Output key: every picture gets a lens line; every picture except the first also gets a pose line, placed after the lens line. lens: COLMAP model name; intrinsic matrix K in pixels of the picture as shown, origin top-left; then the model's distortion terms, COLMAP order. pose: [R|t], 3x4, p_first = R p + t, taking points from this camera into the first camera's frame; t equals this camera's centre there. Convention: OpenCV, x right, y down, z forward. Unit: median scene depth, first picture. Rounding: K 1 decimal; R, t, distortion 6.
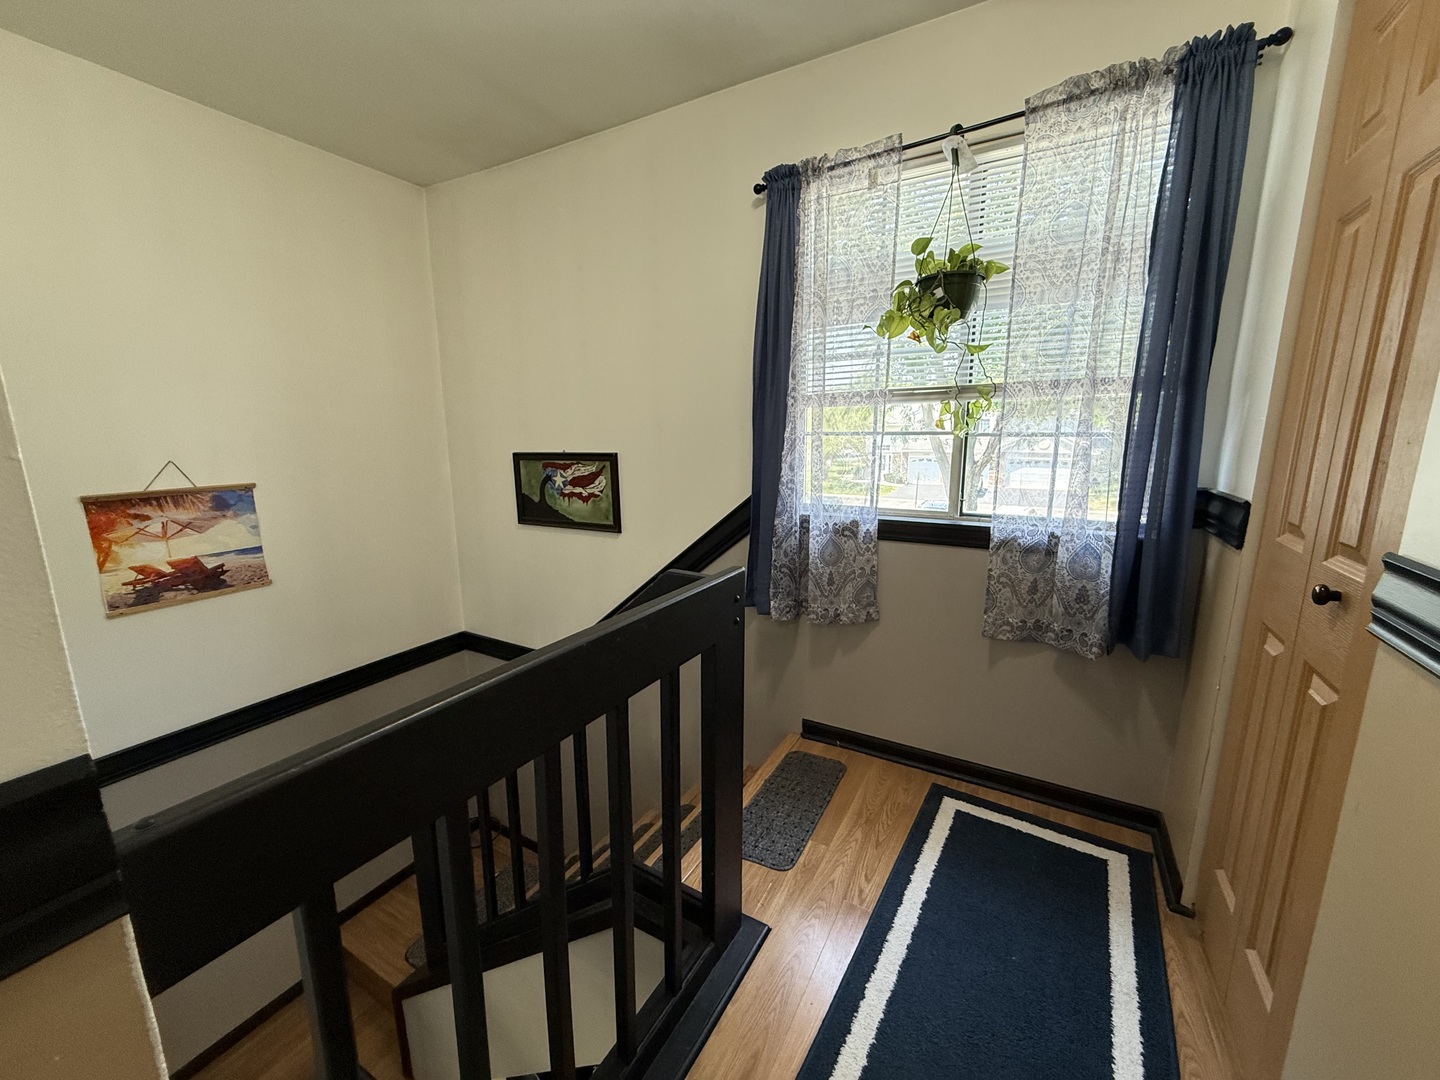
lens RADIAL K [[576.8, 0, 715.3], [0, 576.8, 541.3], [0, 0, 1]] dist [-0.001392, 0.000460]
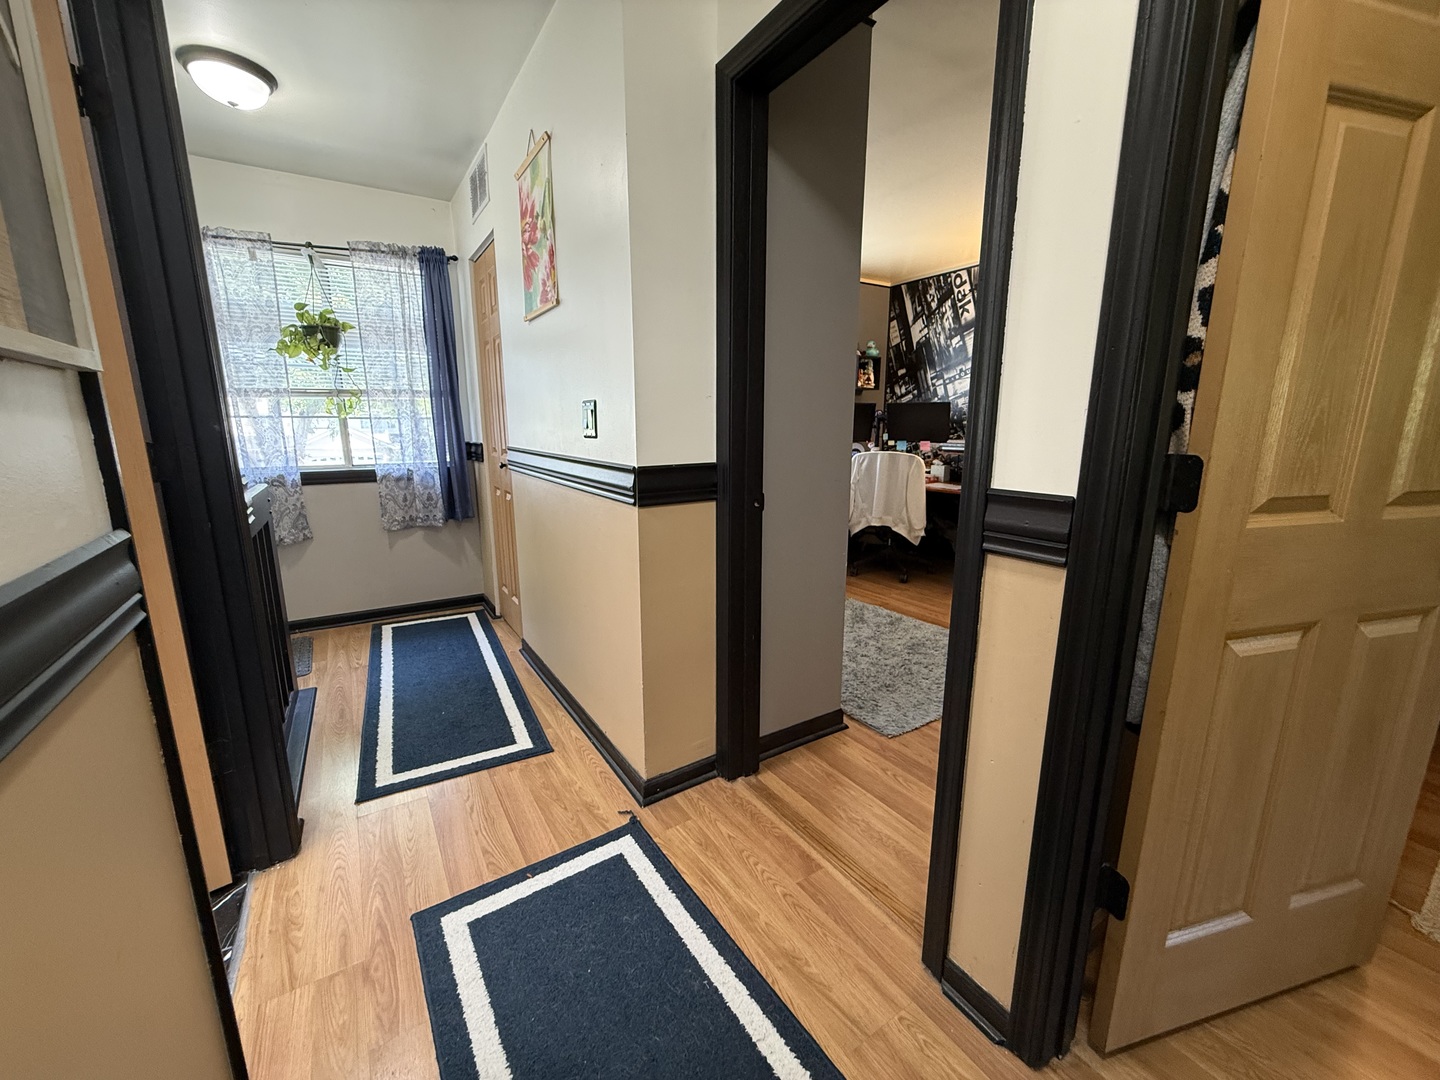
lens RADIAL K [[576.8, 0, 715.3], [0, 576.8, 541.3], [0, 0, 1]] dist [-0.001392, 0.000460]
pose [[0.469850, -0.171746, 0.865877, -0.656796], [0.166458, 0.980531, 0.104163, 0.196548], [-0.866910, 0.095191, 0.489292, -0.828058]]
